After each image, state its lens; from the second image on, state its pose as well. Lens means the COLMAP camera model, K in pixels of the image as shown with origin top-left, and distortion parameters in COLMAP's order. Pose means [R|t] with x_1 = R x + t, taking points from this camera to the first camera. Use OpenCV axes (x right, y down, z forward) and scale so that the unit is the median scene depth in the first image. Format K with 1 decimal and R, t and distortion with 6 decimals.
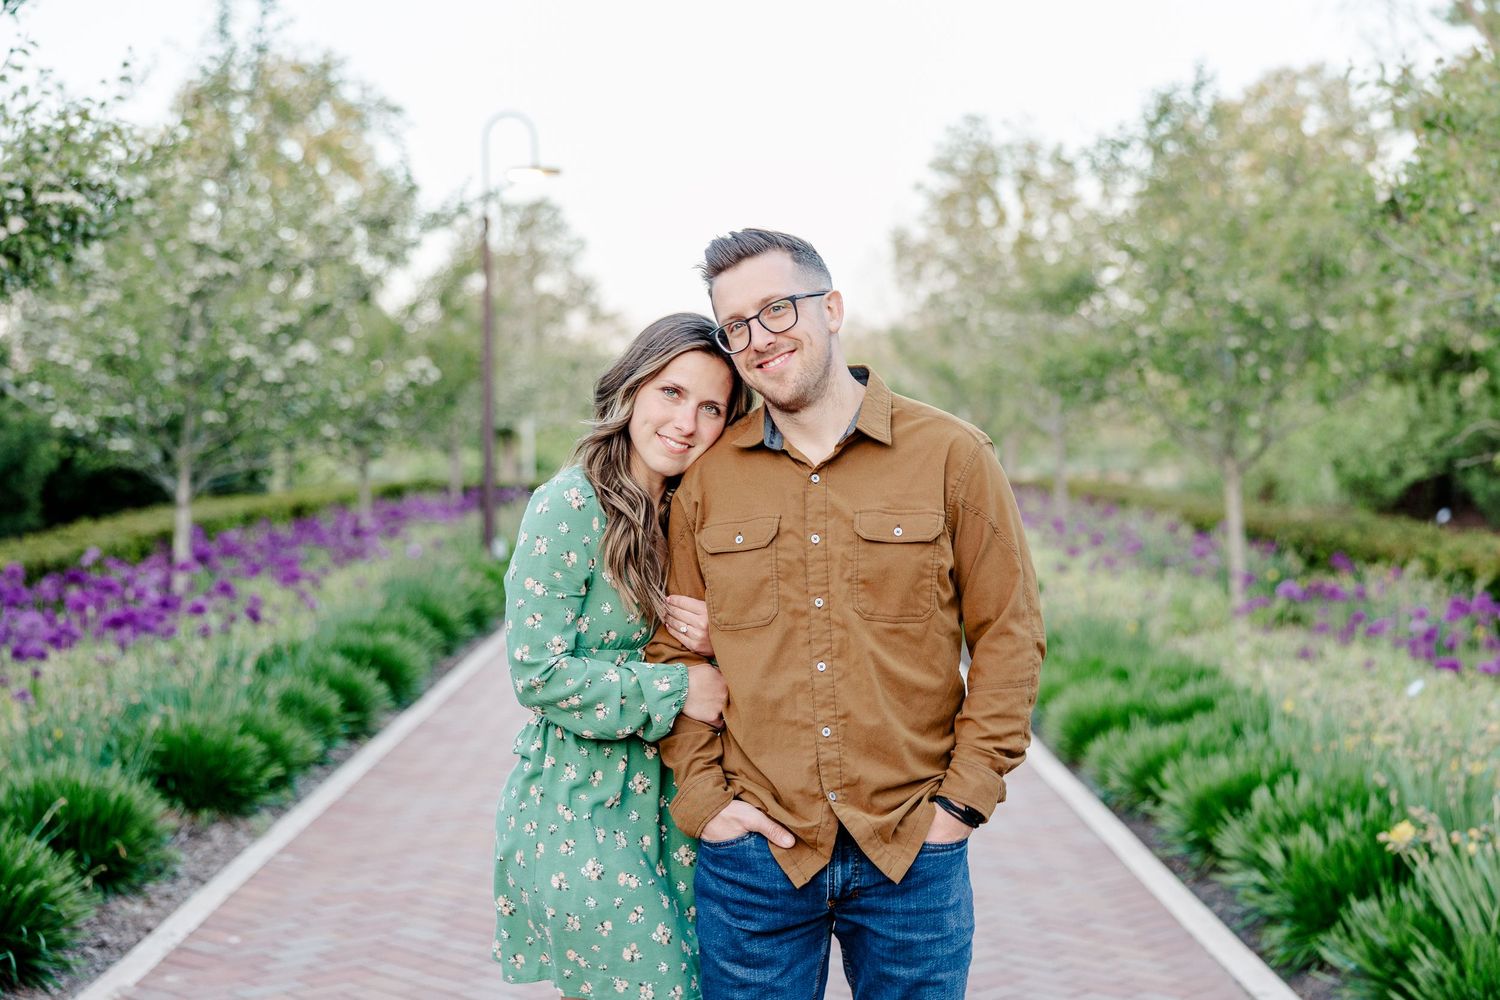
lens RADIAL K [[2722.6, 0, 751.4], [0, 2722.6, 496.7], [0, 0, 1]] dist [0.051452, 0.000000]
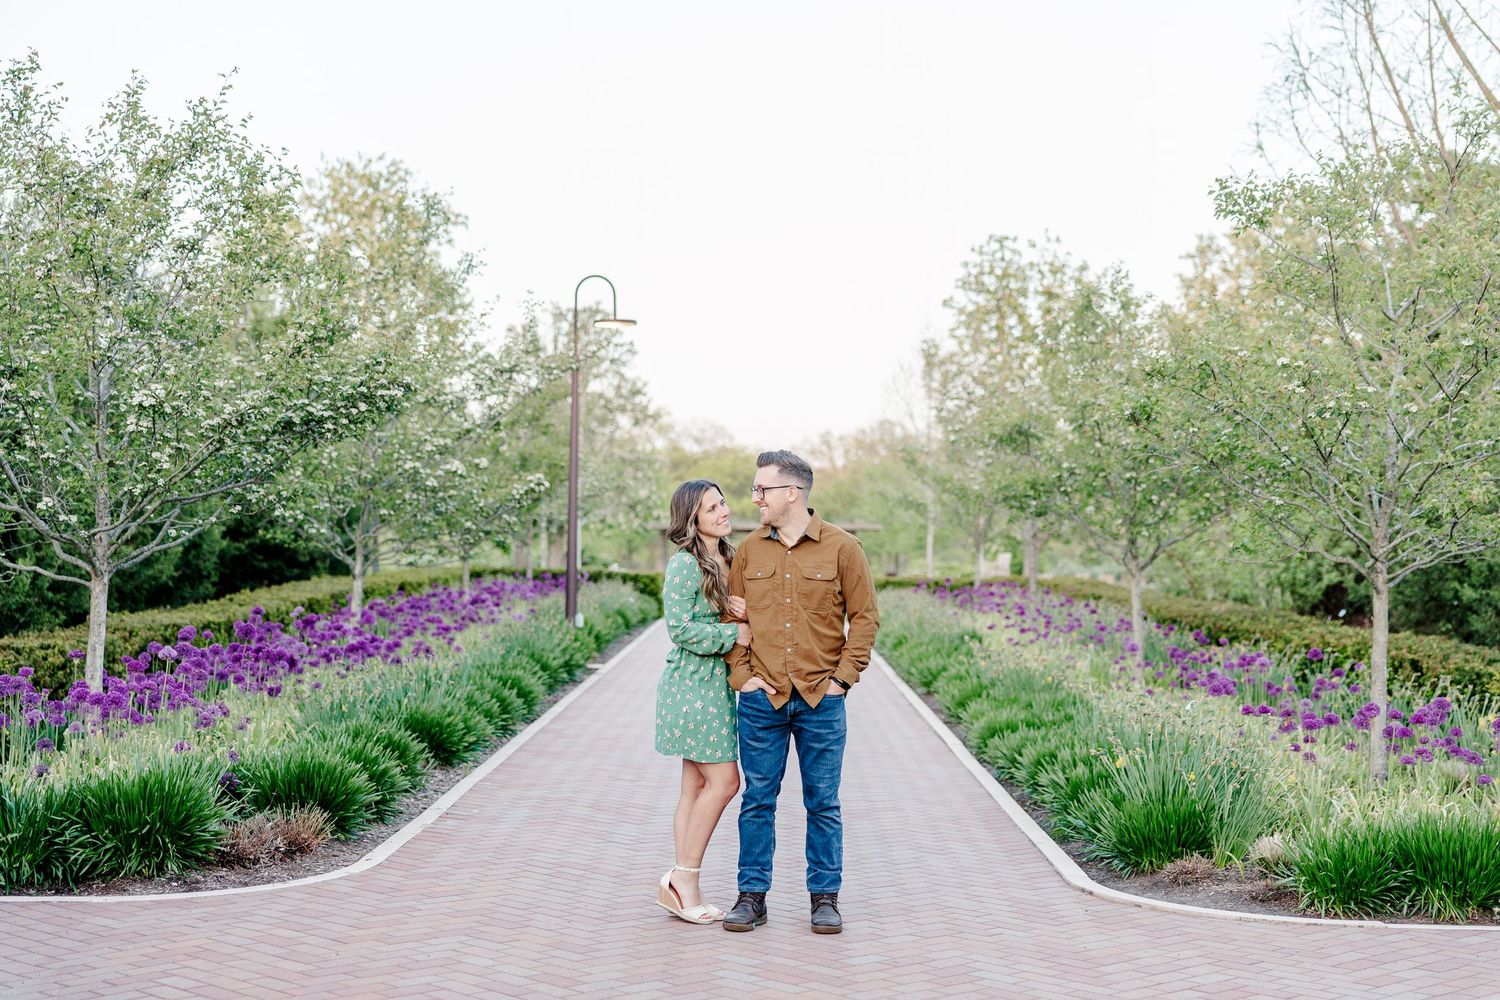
lens RADIAL K [[2722.6, 0, 749.5], [0, 2722.6, 500.3], [0, 0, 1]] dist [0.051452, 0.000000]
pose [[0.999630, 0.022901, -0.014651, 0.023534], [-0.023391, 0.999141, -0.034205, 0.031571], [0.013855, 0.034535, 0.999307, -1.584491]]
